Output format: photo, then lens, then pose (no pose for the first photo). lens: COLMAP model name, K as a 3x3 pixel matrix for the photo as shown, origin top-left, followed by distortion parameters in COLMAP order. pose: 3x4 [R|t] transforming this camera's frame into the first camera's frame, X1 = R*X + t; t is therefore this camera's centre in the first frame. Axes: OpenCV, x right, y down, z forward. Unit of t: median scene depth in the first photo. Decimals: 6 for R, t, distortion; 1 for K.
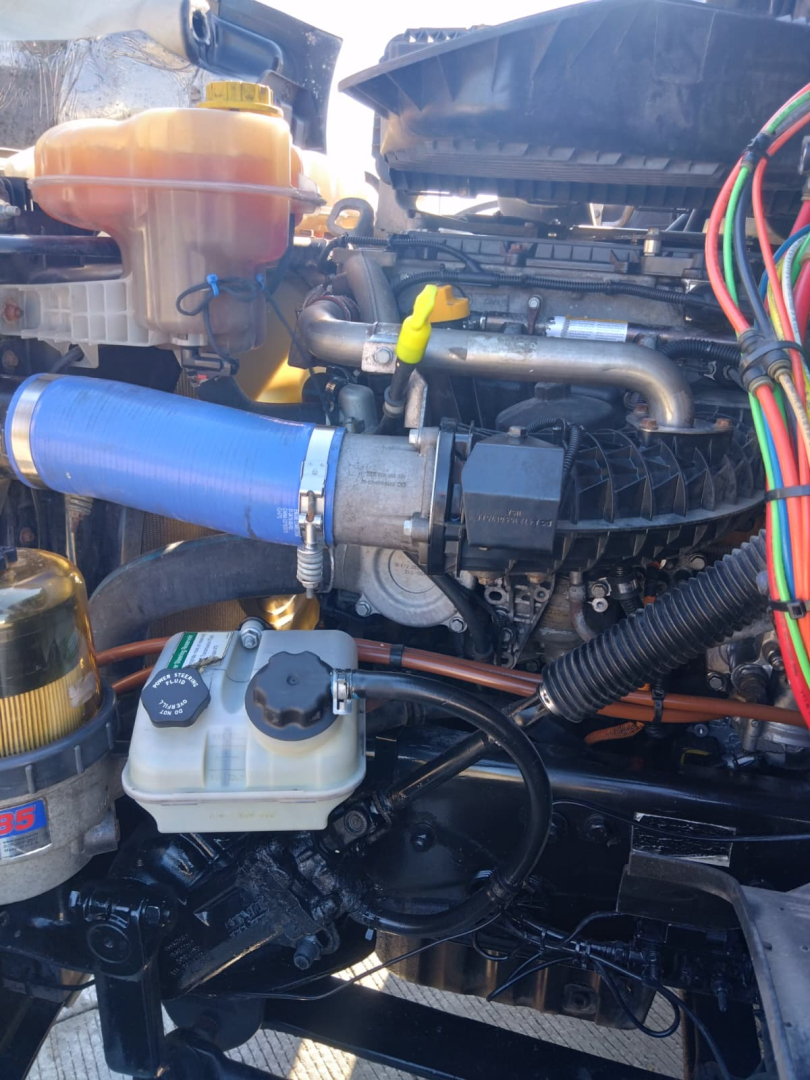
lens RADIAL K [[844.4, 0, 399.7], [0, 844.4, 544.1], [0, 0, 1]] dist [-0.008370, -0.031267]
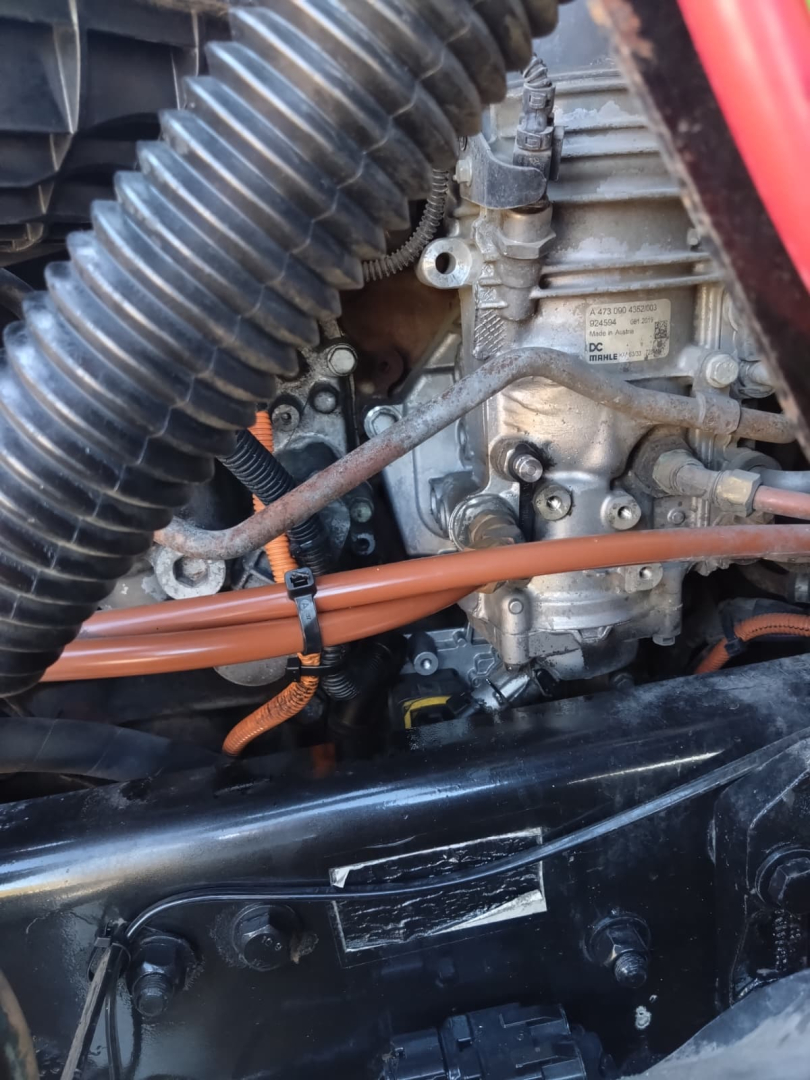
lens RADIAL K [[844.4, 0, 403.6], [0, 844.4, 536.7], [0, 0, 1]] dist [-0.008370, -0.031267]
pose [[0.910034, -0.235306, 0.341275, 0.199345], [0.248905, 0.968519, 0.004062, 0.153620], [-0.331487, 0.081248, 0.939955, 0.544047]]
